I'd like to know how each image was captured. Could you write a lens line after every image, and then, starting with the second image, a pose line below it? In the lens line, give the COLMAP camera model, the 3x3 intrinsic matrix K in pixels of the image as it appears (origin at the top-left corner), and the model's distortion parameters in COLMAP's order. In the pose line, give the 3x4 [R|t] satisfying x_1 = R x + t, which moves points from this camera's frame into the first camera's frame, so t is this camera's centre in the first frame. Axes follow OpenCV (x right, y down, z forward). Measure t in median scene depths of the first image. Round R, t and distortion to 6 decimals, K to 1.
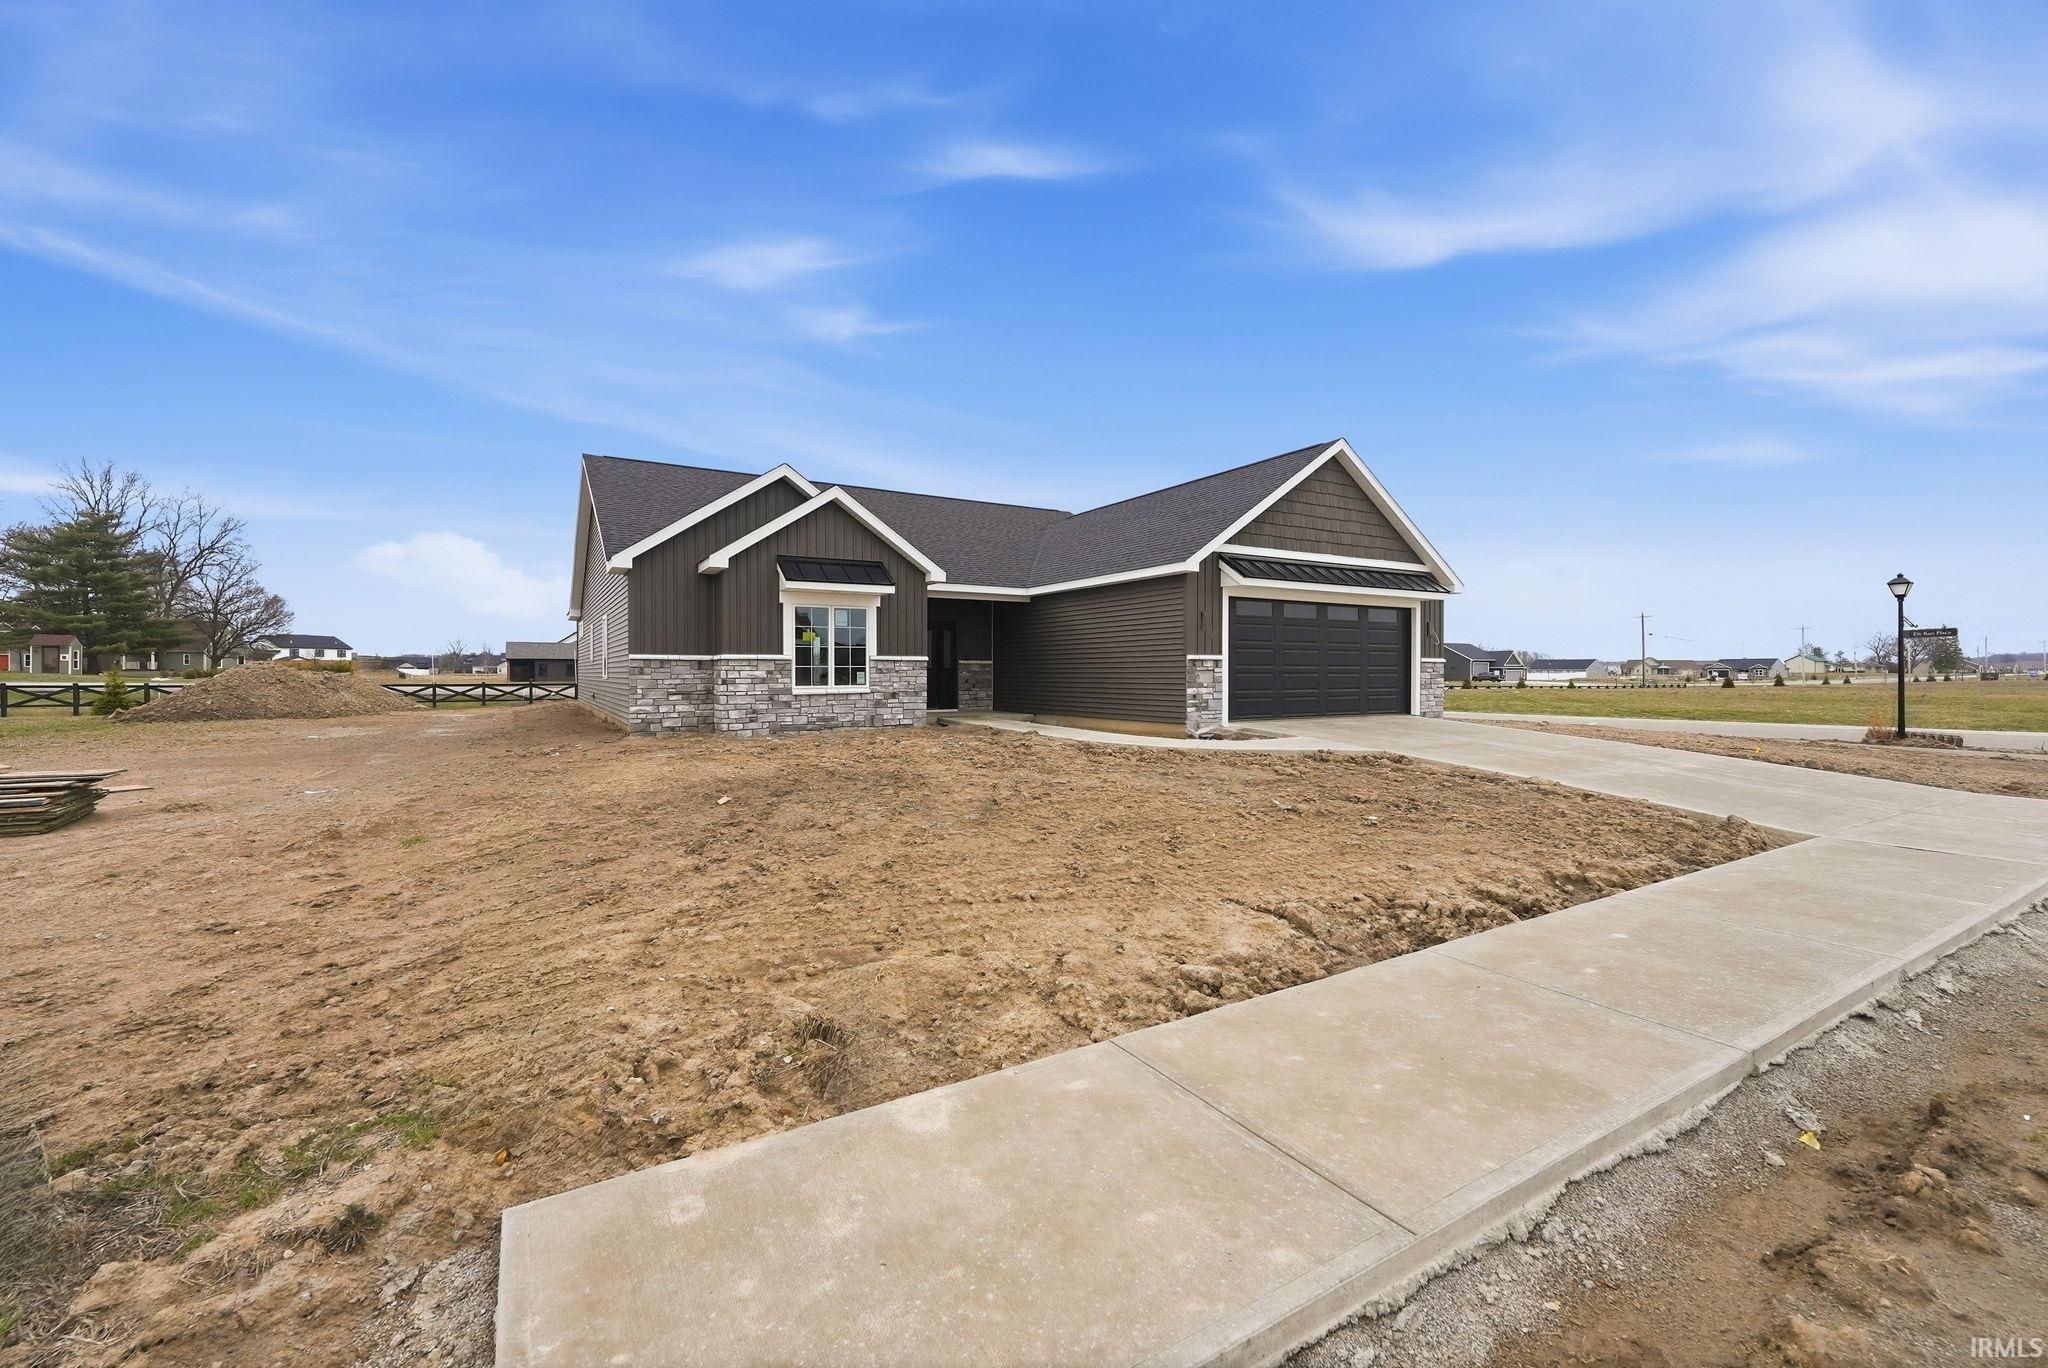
lens RADIAL K [[837.7, 0, 1020.9], [0, 837.7, 680.3], [0, 0, 1]] dist [0.002189, -0.000012]
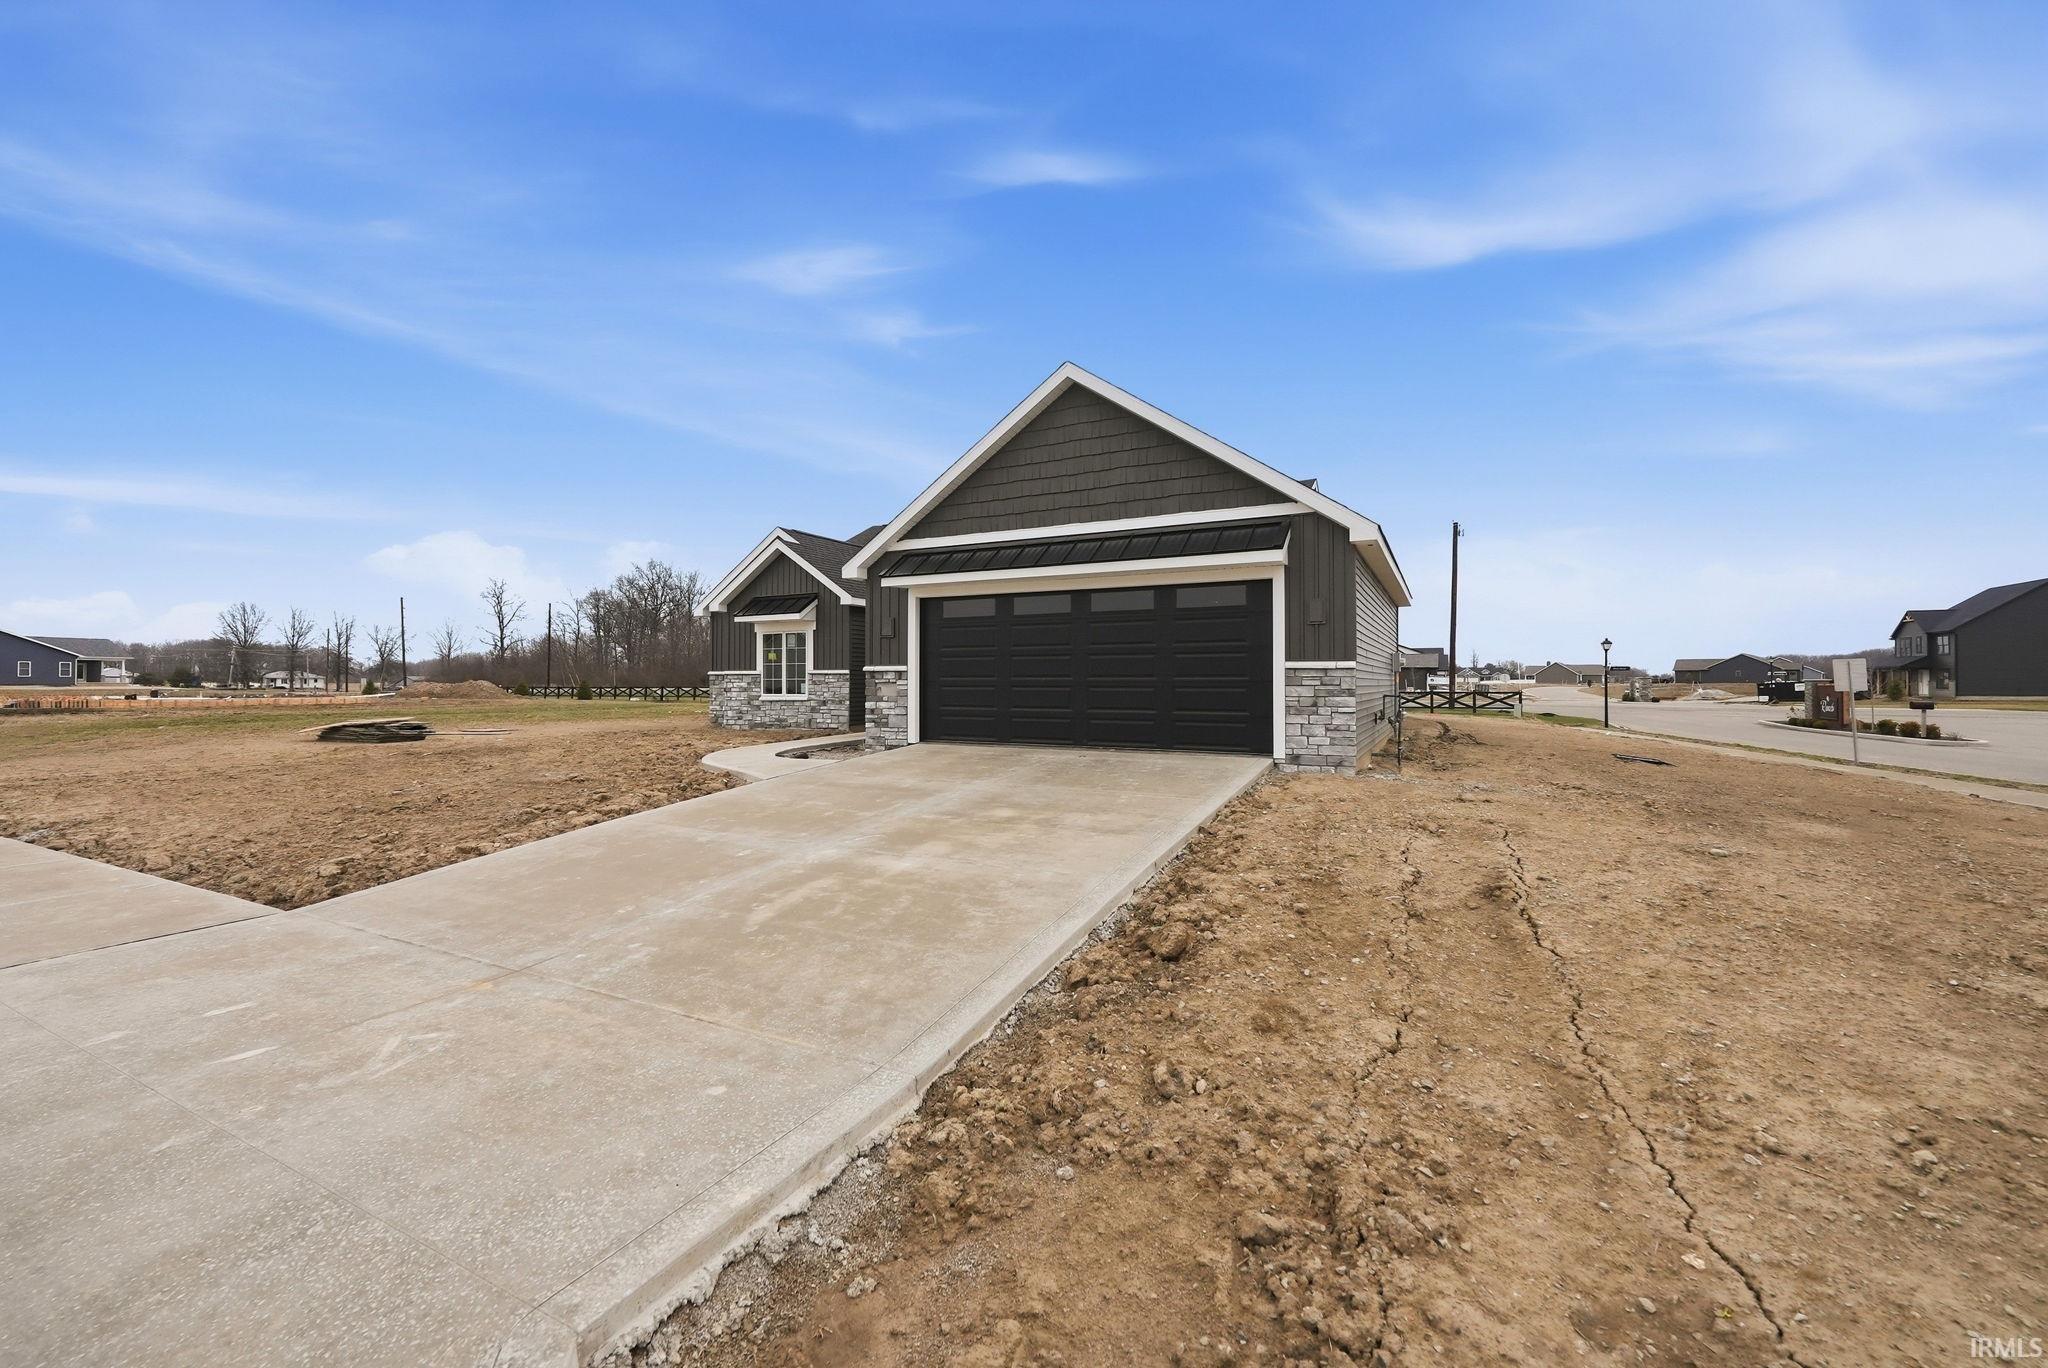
lens RADIAL K [[837.7, 0, 1021.9], [0, 837.7, 674.4], [0, 0, 1]] dist [0.002189, -0.000012]
pose [[0.526866, -0.006119, -0.849926, 1.042332], [-0.006335, 0.999918, -0.011126, -0.011748], [0.849925, 0.011246, 0.526784, 0.629213]]
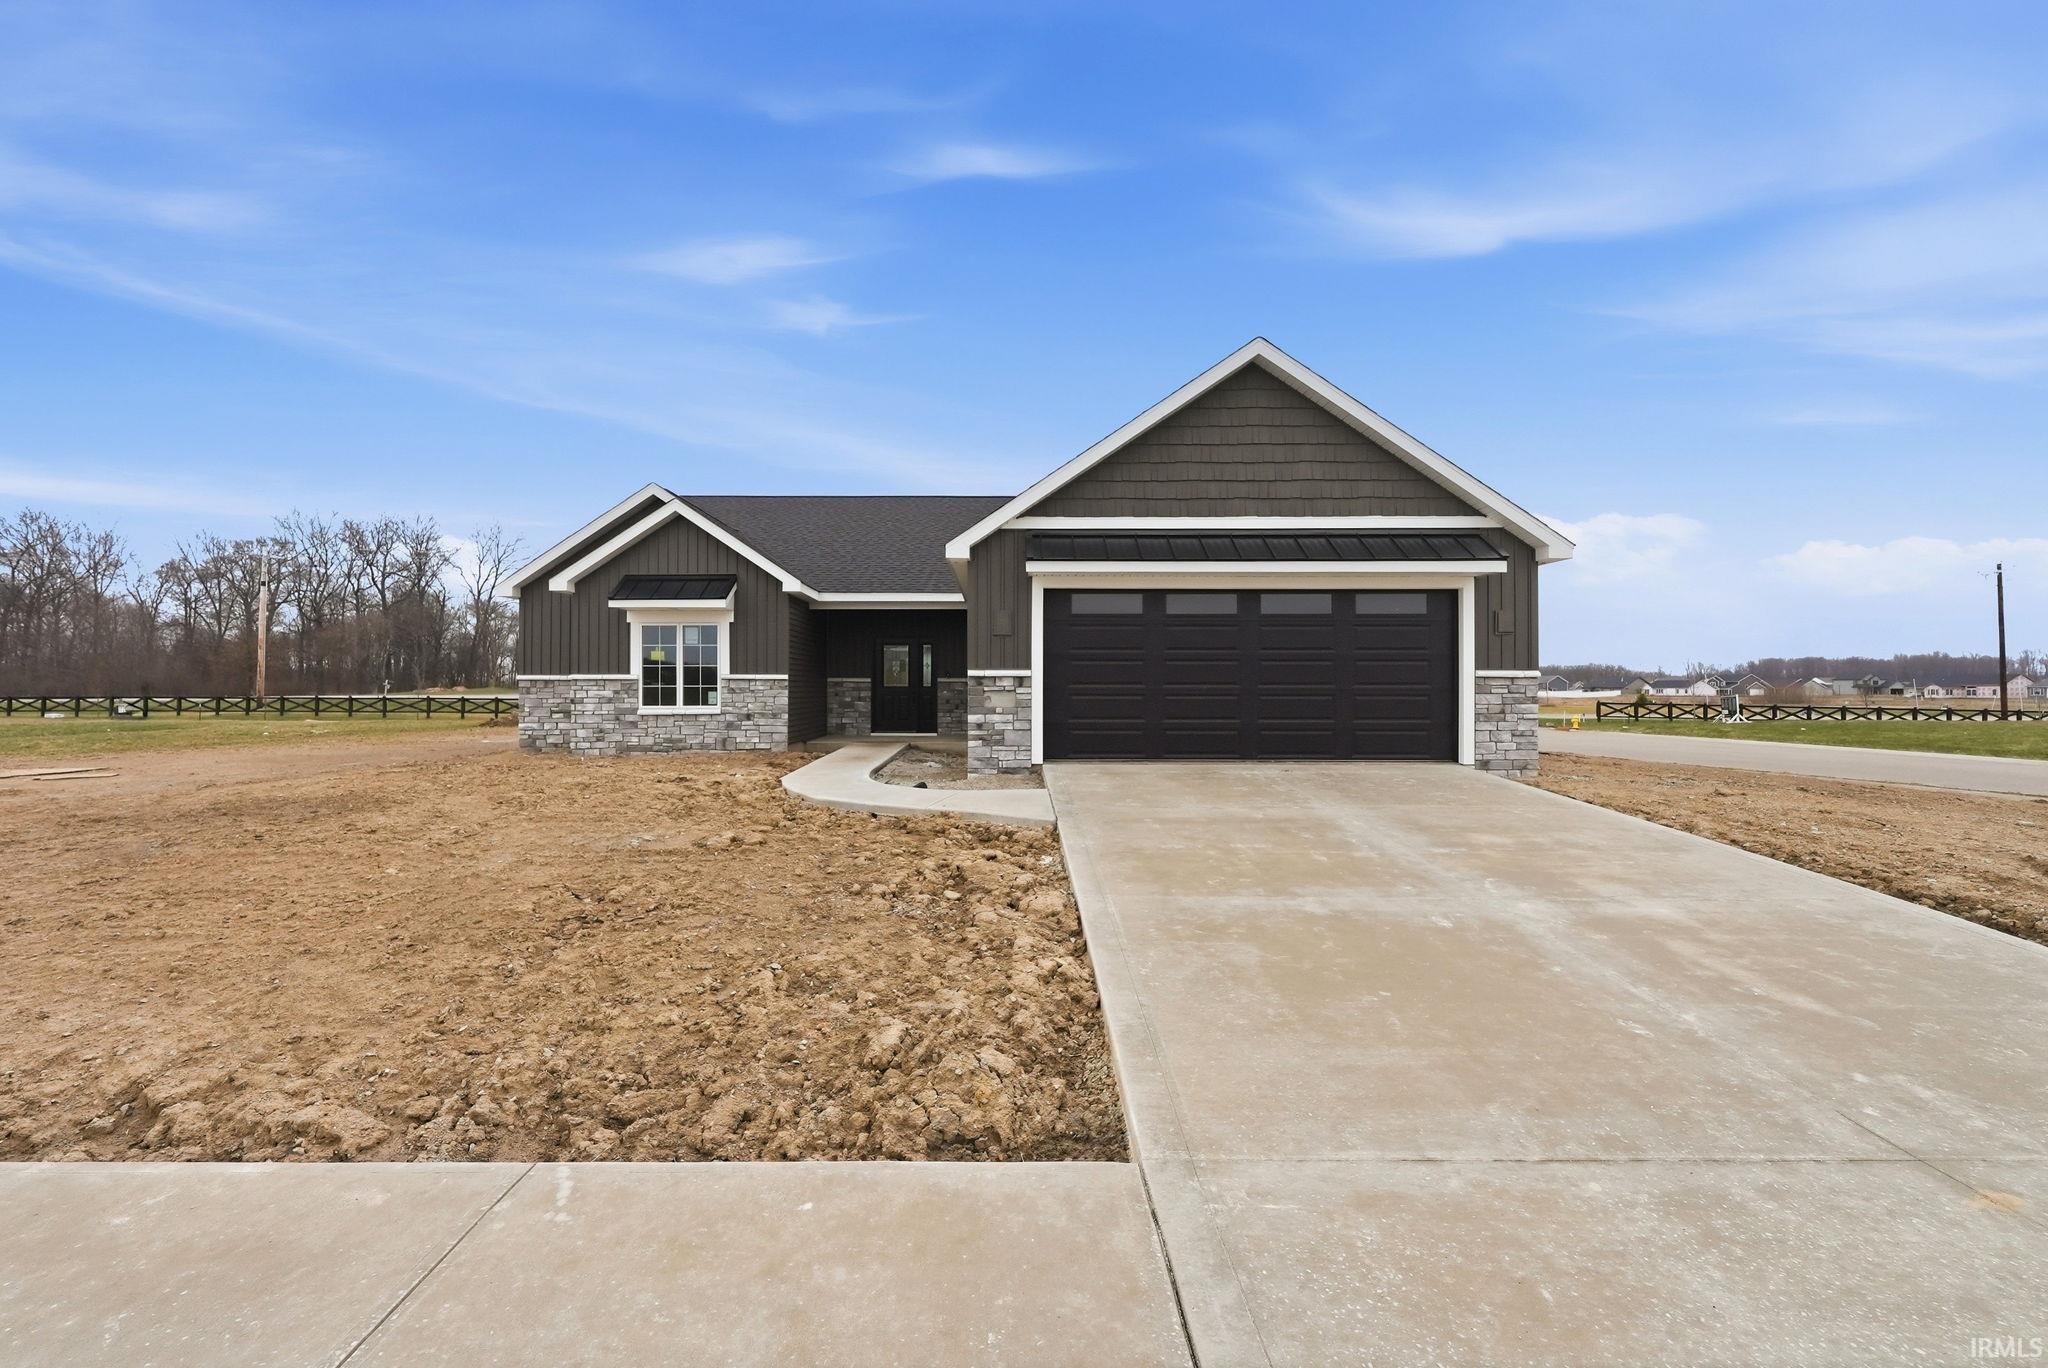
lens RADIAL K [[837.7, 0, 1011.2], [0, 837.7, 686.7], [0, 0, 1]] dist [0.002189, -0.000012]
pose [[0.860451, -0.000010, -0.509534, 0.588474], [-0.004826, 0.999955, -0.008169, -0.009591], [0.509511, 0.009488, 0.860412, 0.361238]]
